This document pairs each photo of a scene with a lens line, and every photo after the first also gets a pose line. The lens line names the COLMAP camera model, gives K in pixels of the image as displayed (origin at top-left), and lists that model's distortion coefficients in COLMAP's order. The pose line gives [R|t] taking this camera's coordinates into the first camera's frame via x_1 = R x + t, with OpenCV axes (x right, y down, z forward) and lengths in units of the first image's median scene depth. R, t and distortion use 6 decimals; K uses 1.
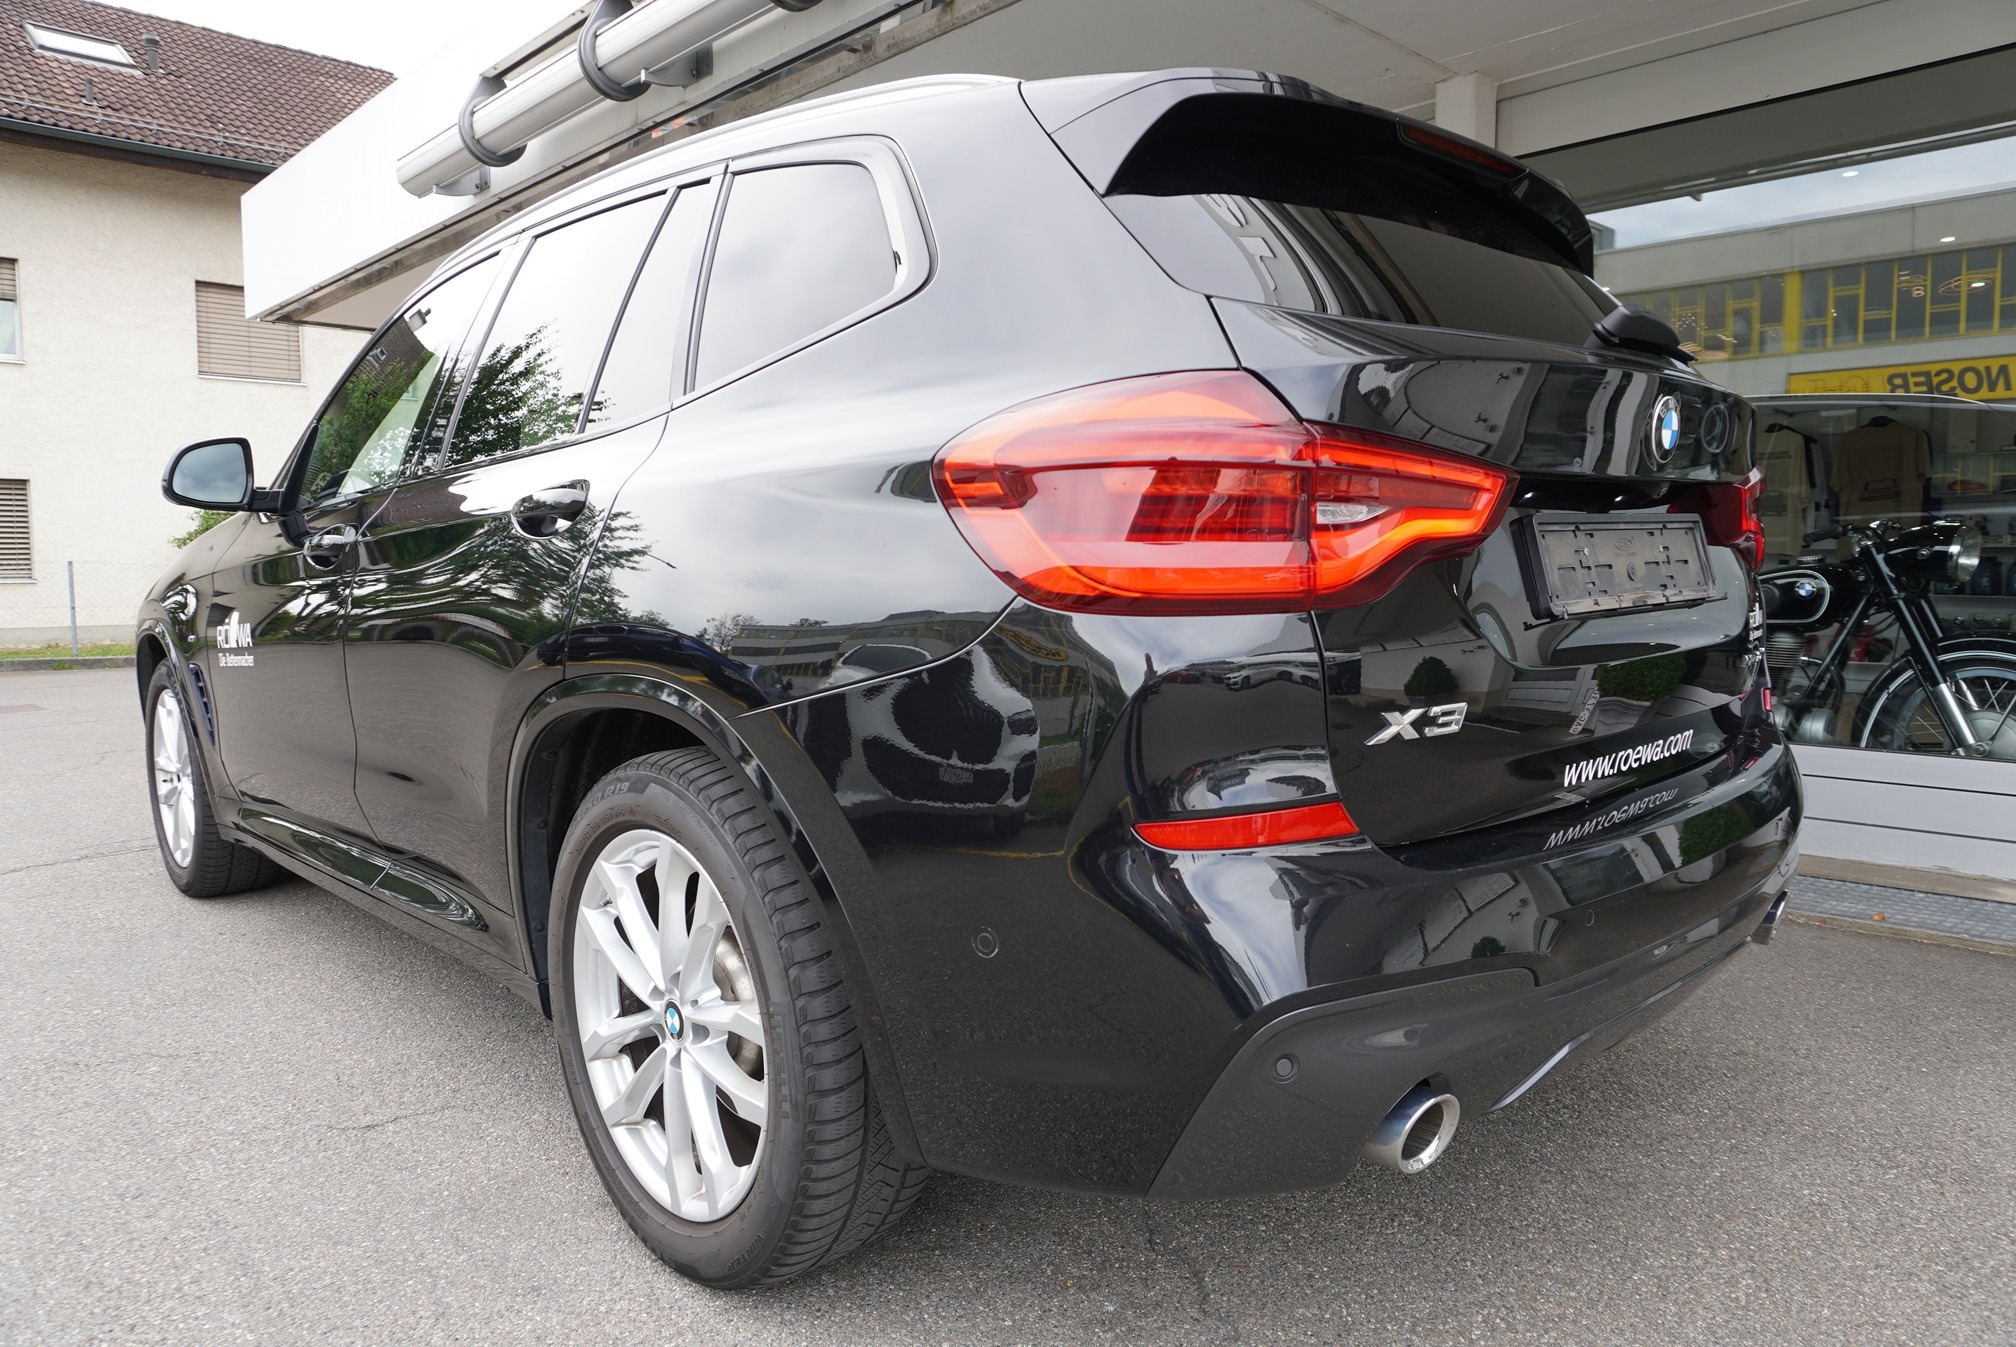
lens RADIAL K [[1359.6, 0, 1008.0], [0, 1359.6, 673.5], [0, 0, 1]] dist [-0.055006, 0.046918]
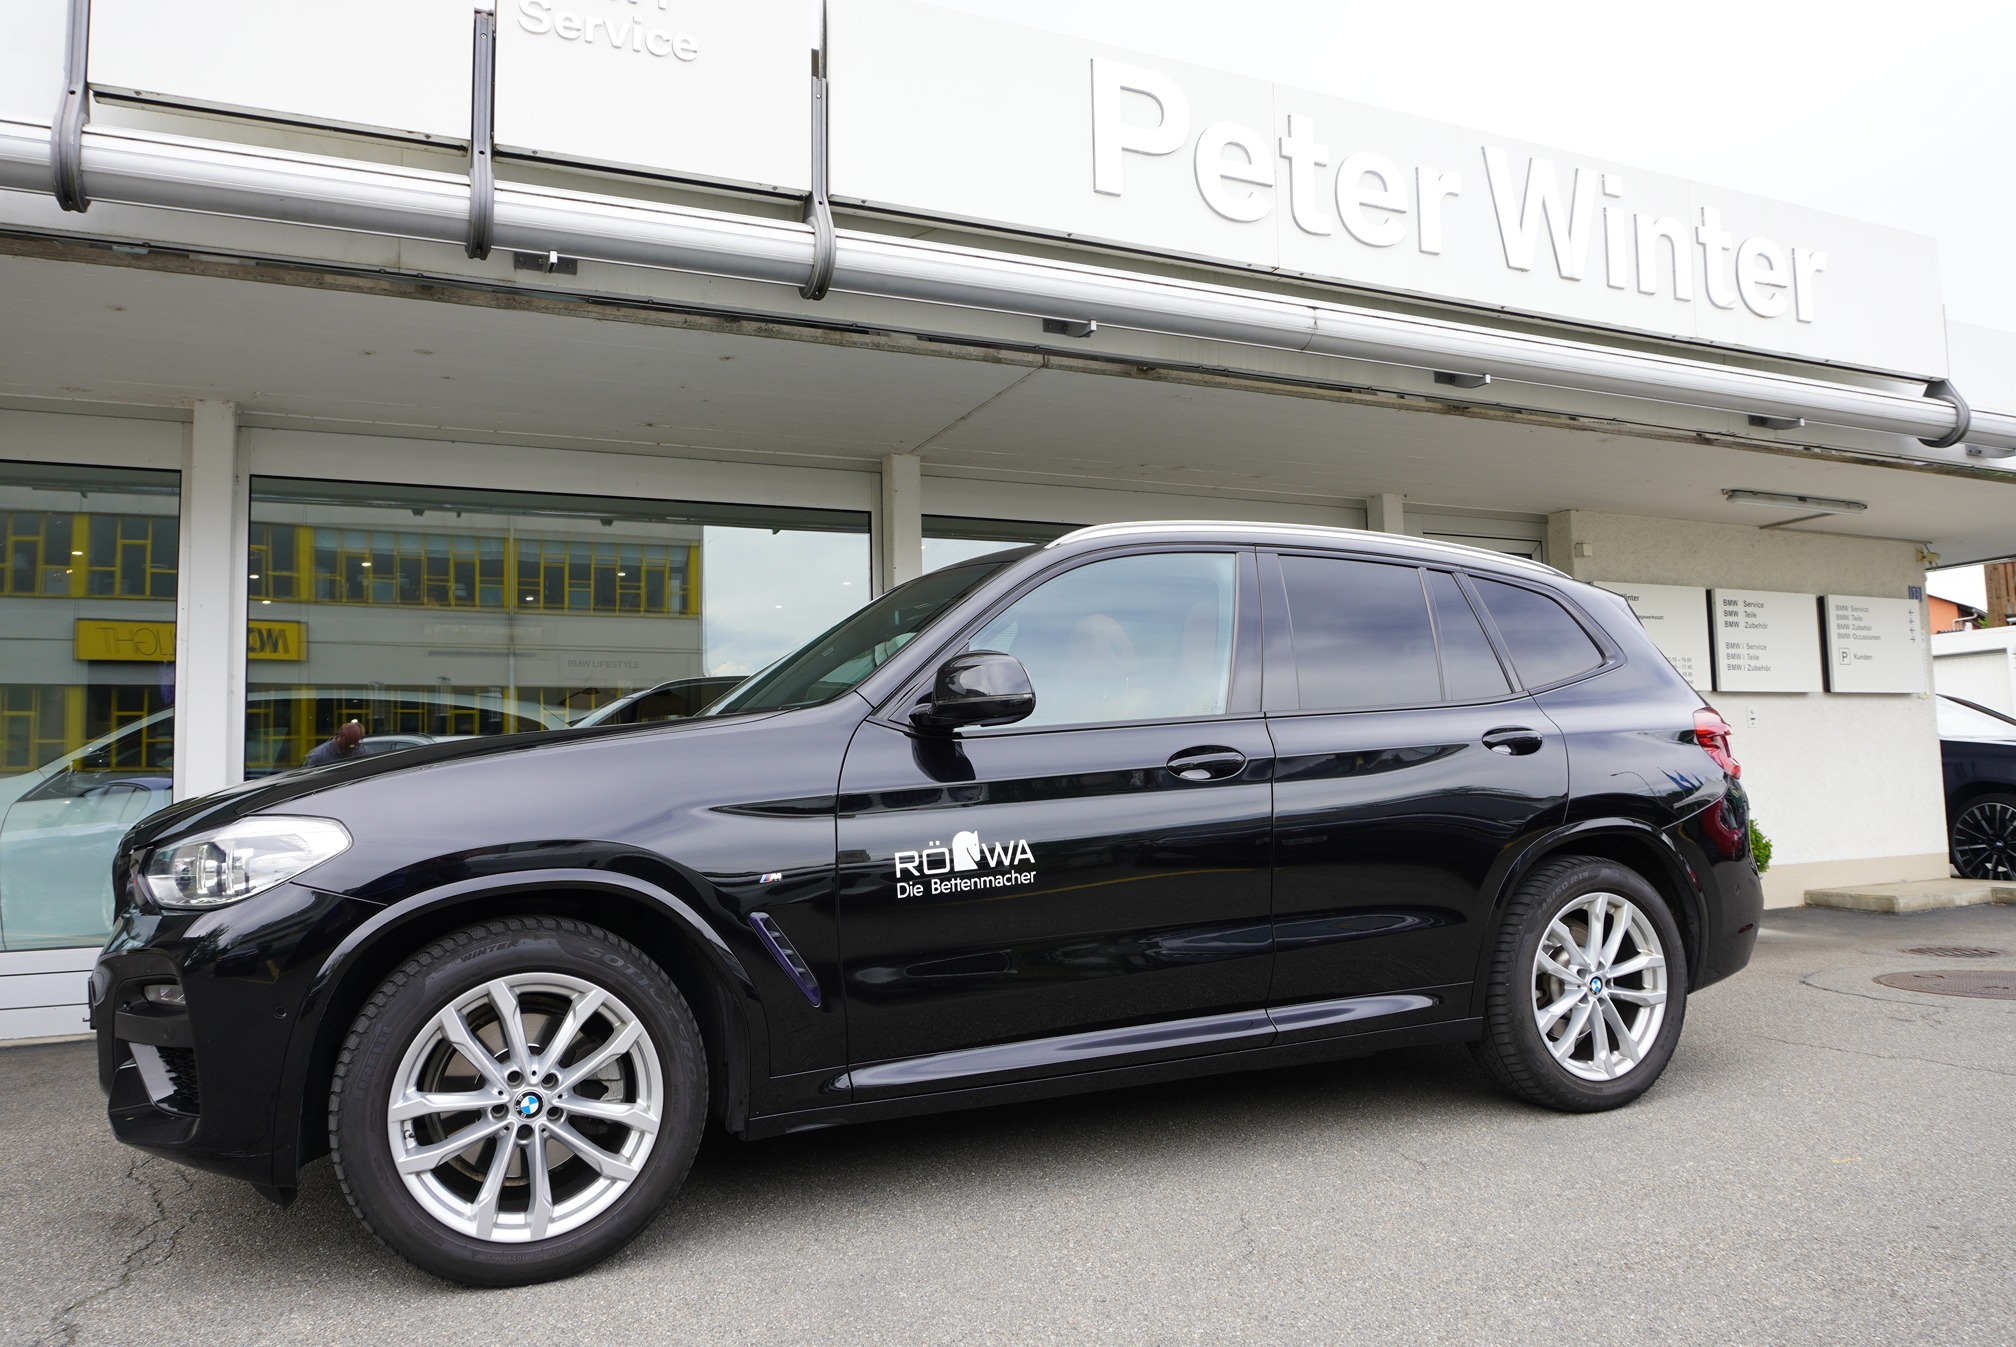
lens RADIAL K [[1432.7, 0, 1008.0], [0, 1432.7, 673.5], [0, 0, 1]] dist [-0.055130, 0.030770]
pose [[0.310613, 0.073642, 0.947679, -1.871255], [0.103722, 0.988415, -0.110804, -0.050194], [-0.944860, 0.132712, 0.299376, 0.805832]]
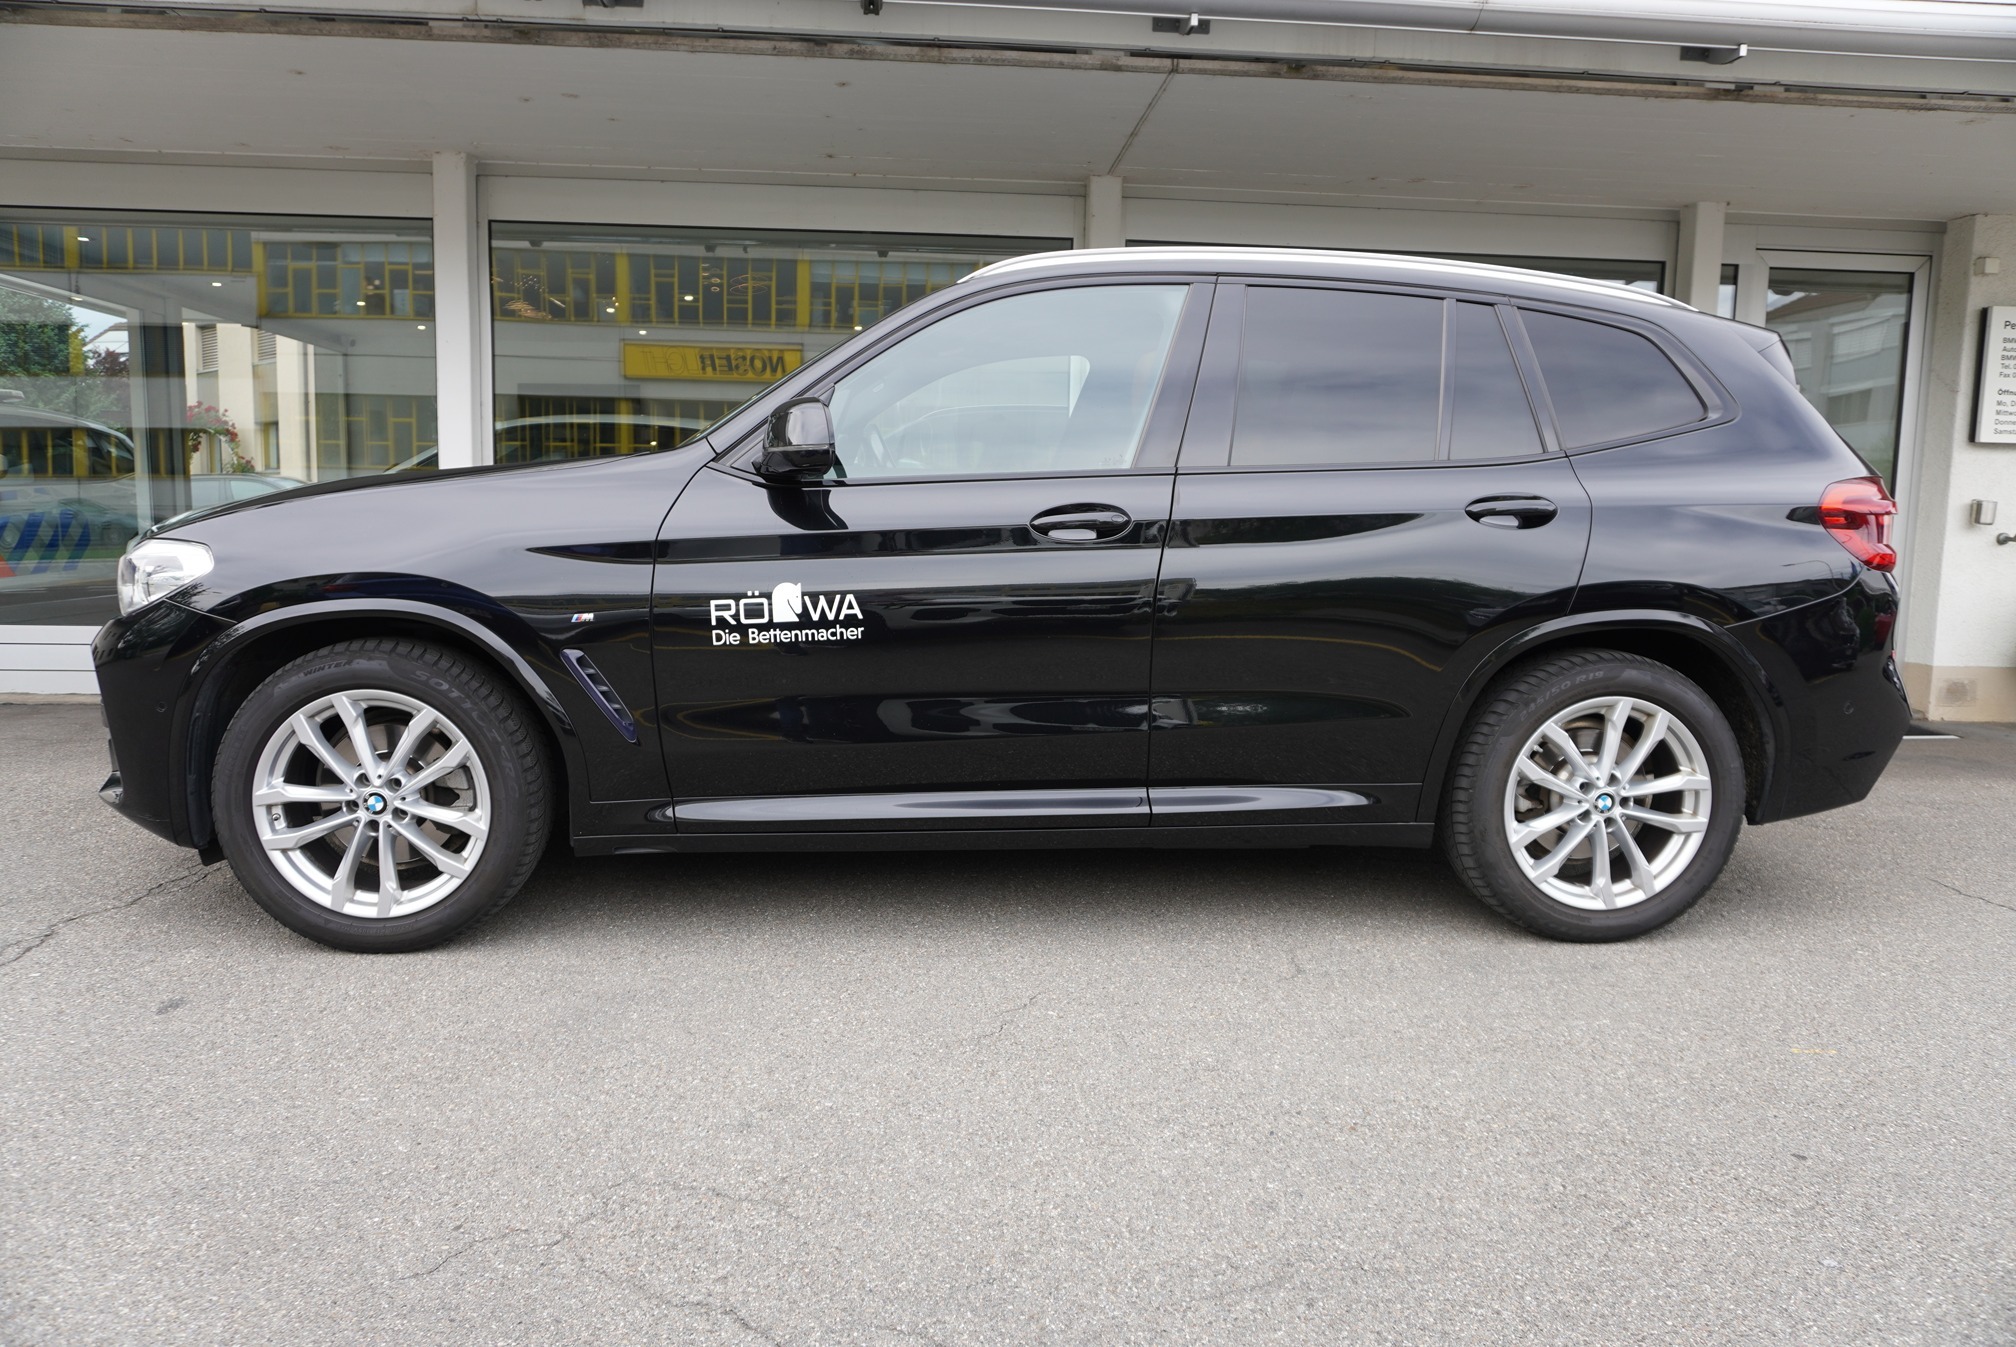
lens RADIAL K [[1359.6, 0, 1008.0], [0, 1359.6, 673.5], [0, 0, 1]] dist [-0.055006, 0.046918]
pose [[0.619527, -0.078665, 0.781024, -1.497572], [0.045490, 0.996892, 0.064323, -0.045226], [-0.783656, -0.004321, 0.621180, 0.362335]]
